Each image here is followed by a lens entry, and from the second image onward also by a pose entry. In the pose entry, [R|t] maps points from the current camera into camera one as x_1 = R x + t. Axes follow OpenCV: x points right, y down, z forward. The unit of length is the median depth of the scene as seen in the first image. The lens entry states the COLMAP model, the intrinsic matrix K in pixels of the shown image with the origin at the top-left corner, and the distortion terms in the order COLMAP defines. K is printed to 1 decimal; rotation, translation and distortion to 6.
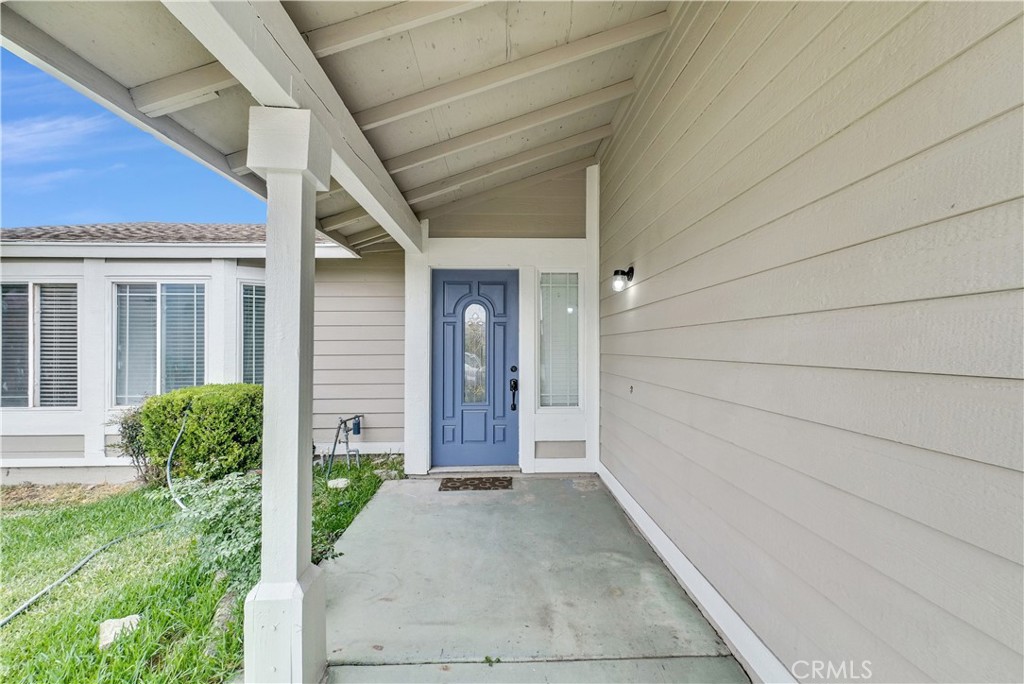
lens RADIAL K [[419.3, 0, 506.9], [0, 419.3, 345.4], [0, 0, 1]] dist [-0.001032, 0.000152]
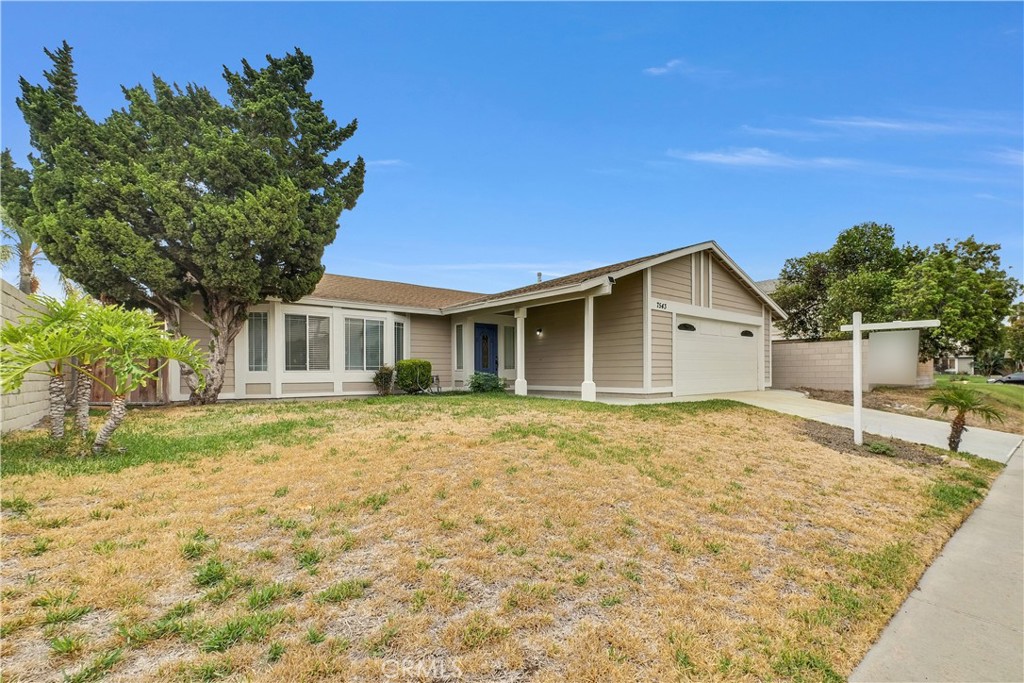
lens RADIAL K [[454.2, 0, 561.8], [0, 454.2, 373.6], [0, 0, 1]] dist [0.000532, -0.000235]
pose [[0.755907, -0.004798, 0.654661, -1.744231], [0.008642, 0.999959, -0.002649, 0.185223], [-0.654622, 0.007661, 0.755918, -1.761137]]
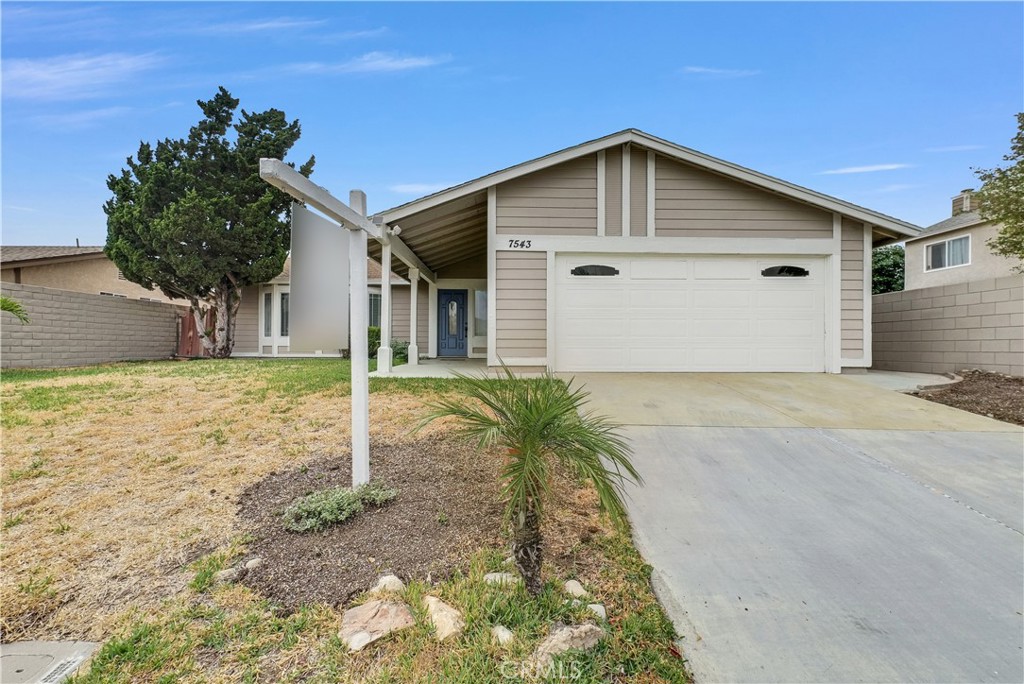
lens RADIAL K [[419.3, 0, 517.0], [0, 419.3, 343.5], [0, 0, 1]] dist [-0.001032, 0.000152]
pose [[0.999984, 0.005533, -0.000973, 0.368475], [-0.005542, 0.999942, -0.009236, 0.217426], [0.000922, 0.009241, 0.999957, -1.880481]]
